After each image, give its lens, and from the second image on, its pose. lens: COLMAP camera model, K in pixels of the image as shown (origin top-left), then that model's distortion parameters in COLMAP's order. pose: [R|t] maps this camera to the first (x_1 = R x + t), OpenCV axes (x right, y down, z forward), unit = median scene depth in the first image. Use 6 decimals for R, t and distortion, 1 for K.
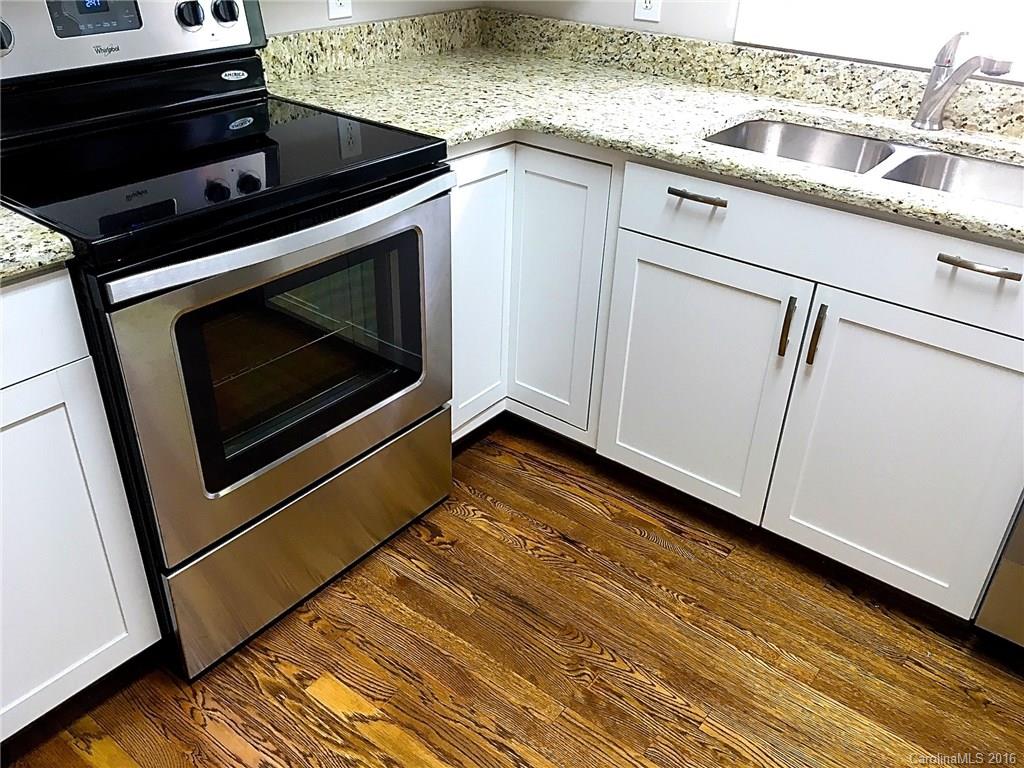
lens RADIAL K [[861.3, 0, 512.0], [0, 861.3, 384.0], [0, 0, 1]] dist [0.092720, -0.120406]
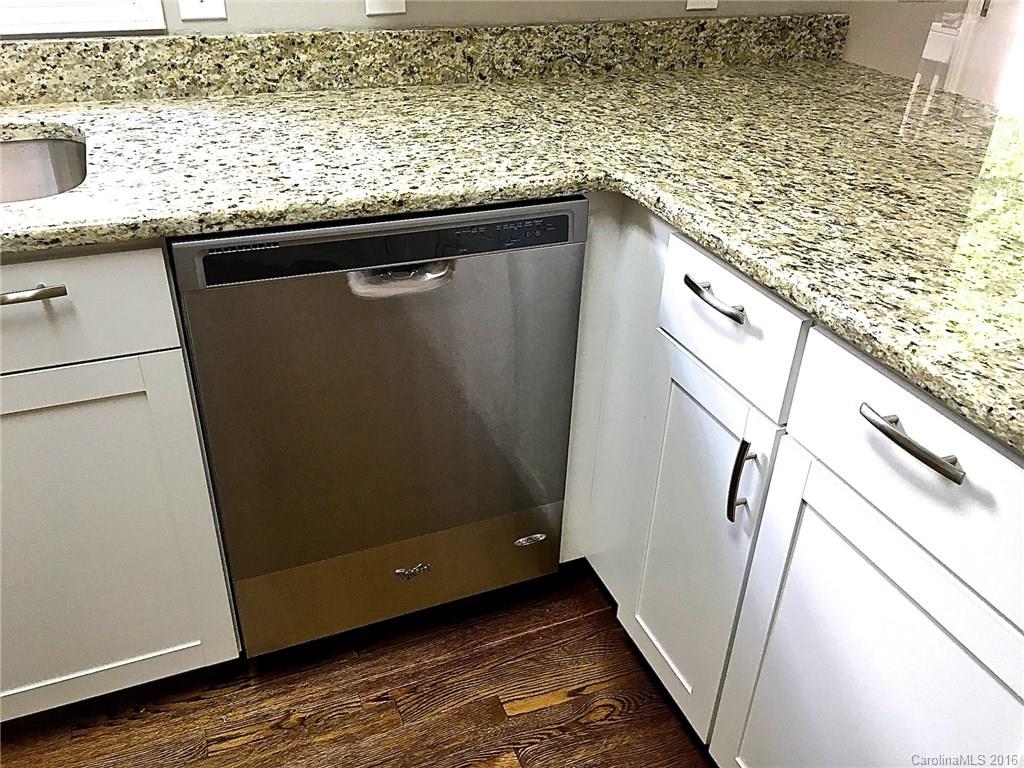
lens RADIAL K [[861.3, 0, 512.0], [0, 861.3, 384.0], [0, 0, 1]] dist [0.092720, -0.120406]
pose [[0.493092, -0.466764, 0.734161, 0.132393], [0.430409, 0.864258, 0.260397, -0.059955], [-0.756048, 0.187590, 0.627058, 0.187679]]
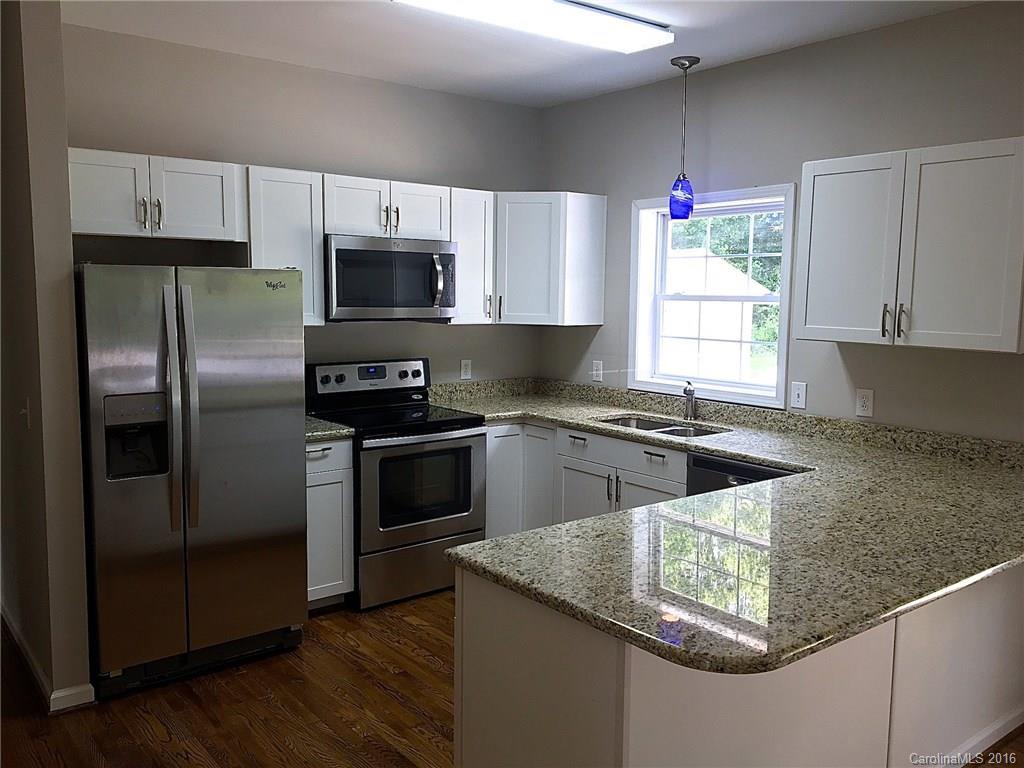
lens RADIAL K [[861.3, 0, 512.0], [0, 861.3, 384.0], [0, 0, 1]] dist [0.092720, -0.120406]
pose [[0.971234, 0.003576, -0.238100, 0.560532], [-0.103033, 0.907756, -0.406648, 0.618516], [0.214683, 0.419483, 0.882012, -1.202012]]
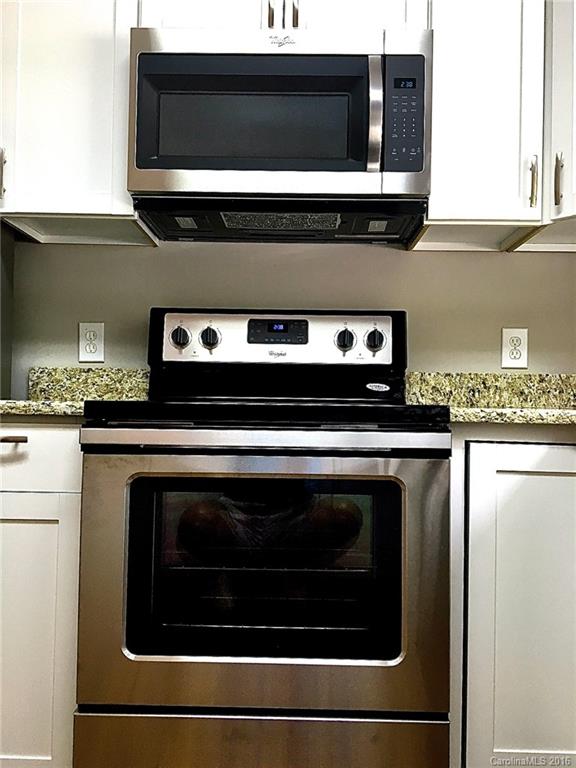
lens RADIAL K [[646.0, 0, 288.0], [0, 646.0, 384.0], [0, 0, 1]] dist [0.092720, -0.120406]
pose [[0.596145, -0.041612, -0.801798, 0.374529], [-0.410351, 0.842574, -0.348828, 0.035264], [0.690089, 0.536971, 0.485221, 0.430864]]
